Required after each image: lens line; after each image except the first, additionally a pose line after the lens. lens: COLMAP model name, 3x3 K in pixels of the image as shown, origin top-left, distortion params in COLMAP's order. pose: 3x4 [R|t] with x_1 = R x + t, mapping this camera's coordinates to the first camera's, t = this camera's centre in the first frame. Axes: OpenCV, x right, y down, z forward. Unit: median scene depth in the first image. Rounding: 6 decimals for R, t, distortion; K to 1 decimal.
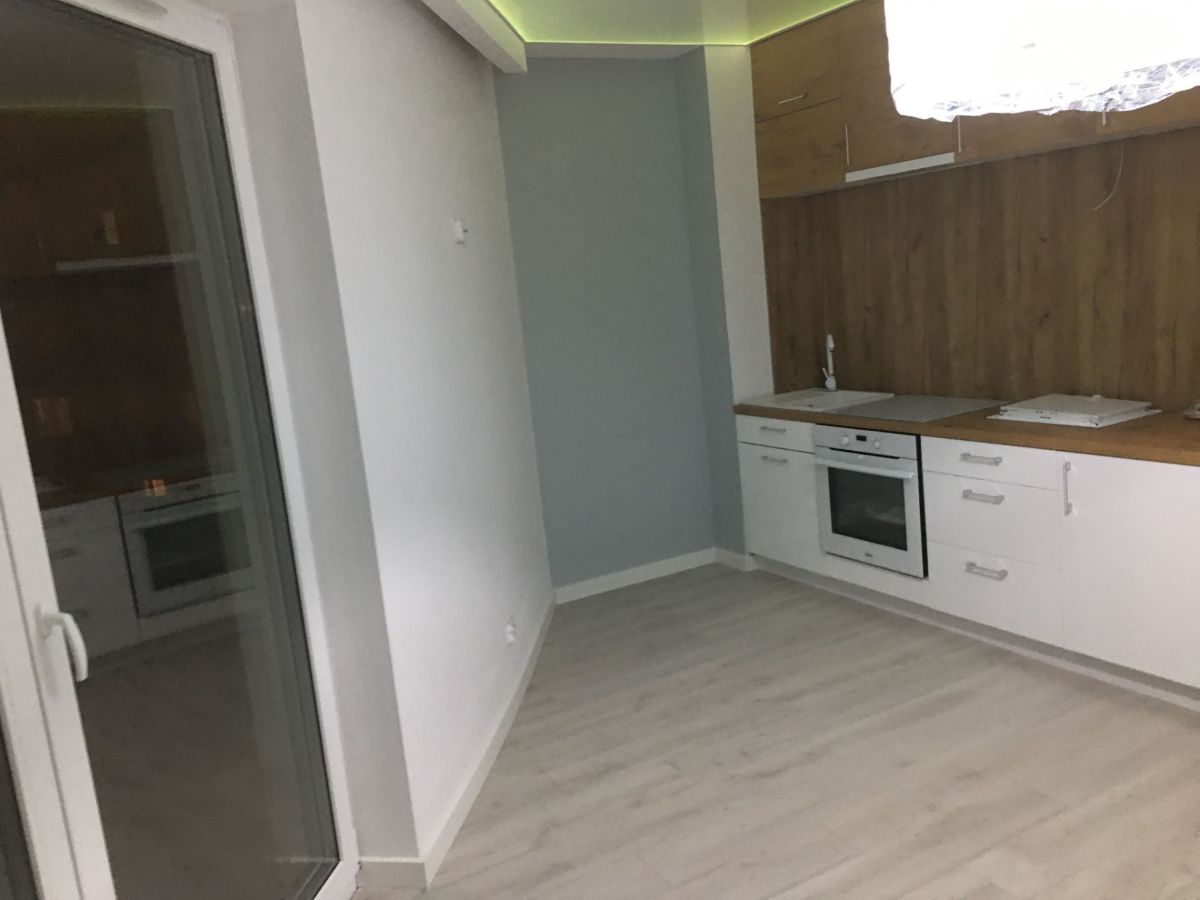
lens RADIAL K [[1022.3, 0, 600.0], [0, 1022.3, 450.0], [0, 0, 1]] dist [0.079955, 0.002702]
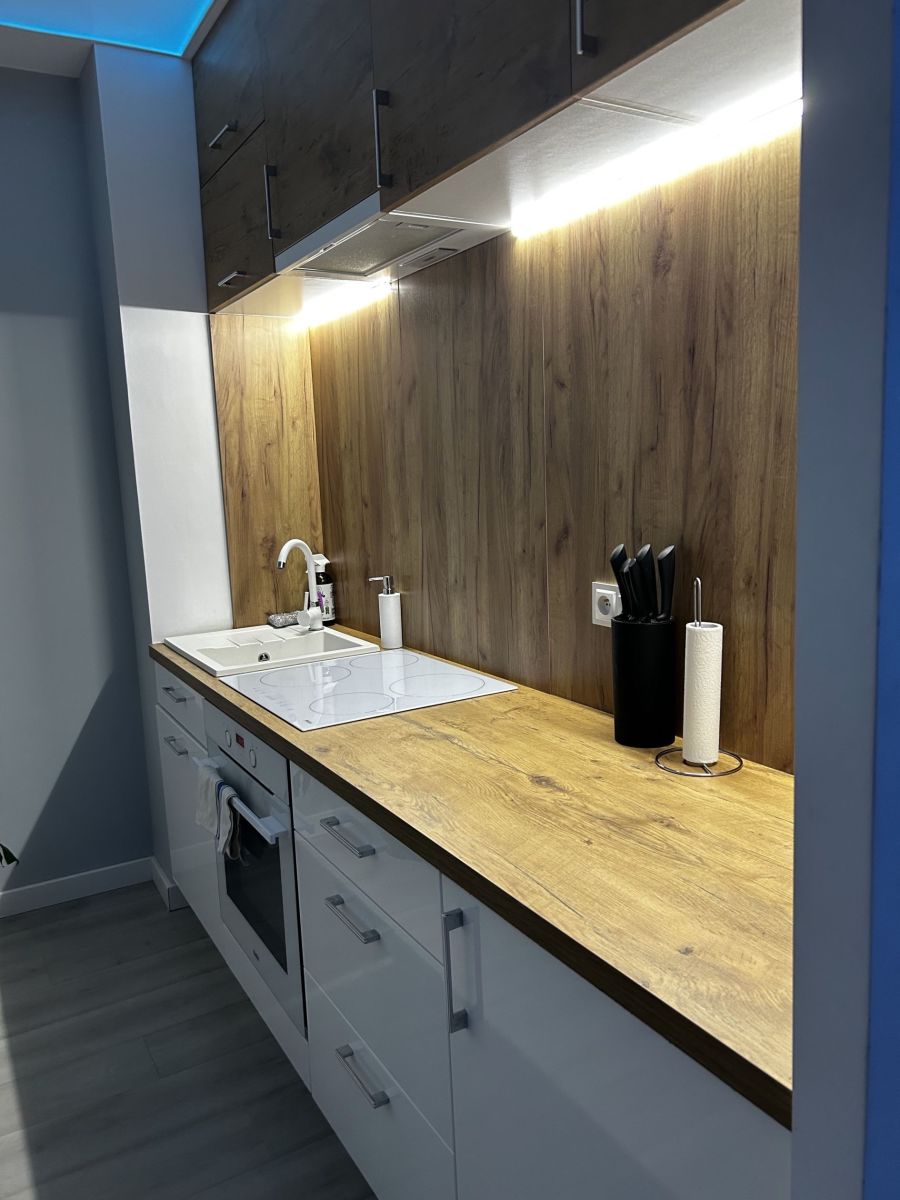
lens RADIAL K [[914.8, 0, 450.7], [0, 914.8, 632.0], [0, 0, 1]] dist [0.041653, -0.088358]
pose [[0.997324, 0.059860, 0.041977, 0.315800], [-0.059973, 0.998199, 0.001436, -0.068545], [-0.041815, -0.003949, 0.999118, 0.484556]]
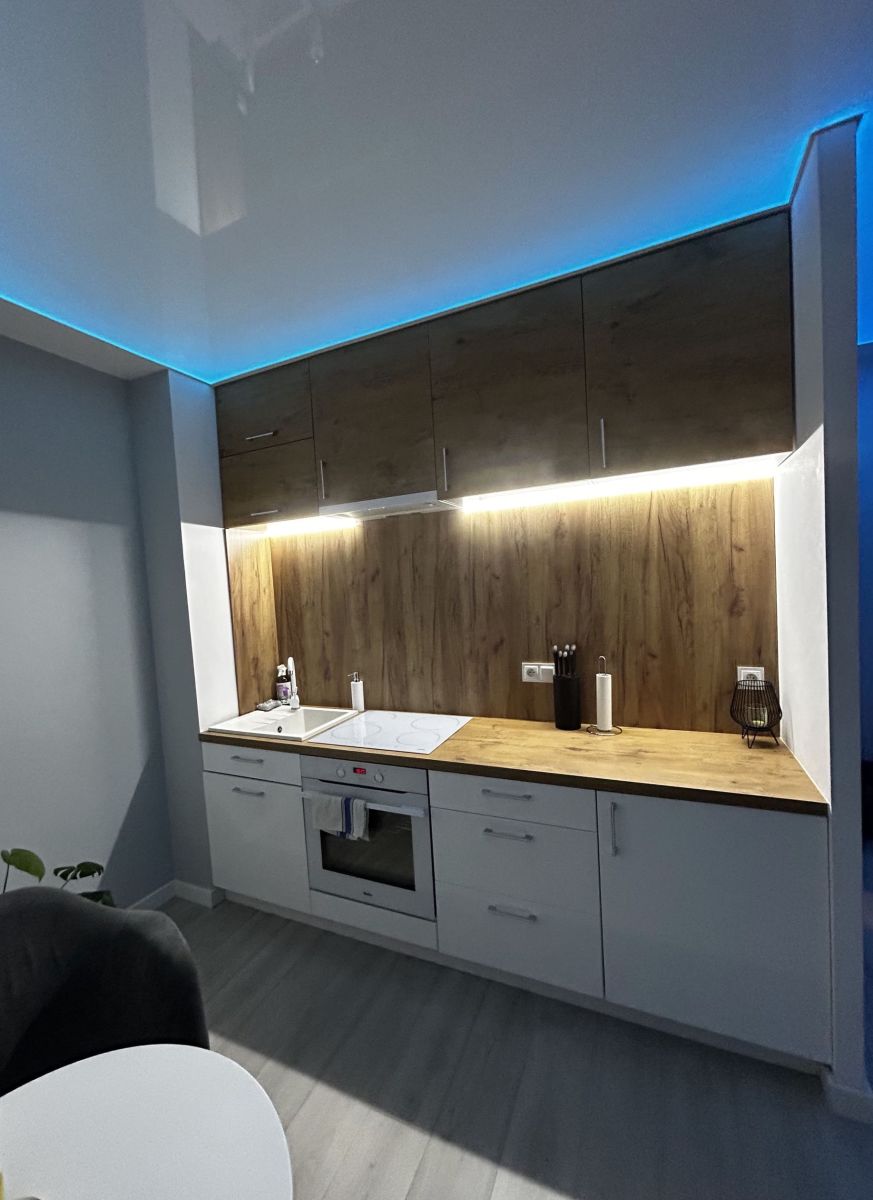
lens RADIAL K [[511.4, 0, 439.5], [0, 511.4, 616.8], [0, 0, 1]] dist [-0.015203, -0.000020]
pose [[0.808342, 0.022428, 0.588285, 0.033469], [0.073207, 0.987689, -0.138246, -0.074654], [-0.584144, 0.154816, 0.796749, 0.519247]]
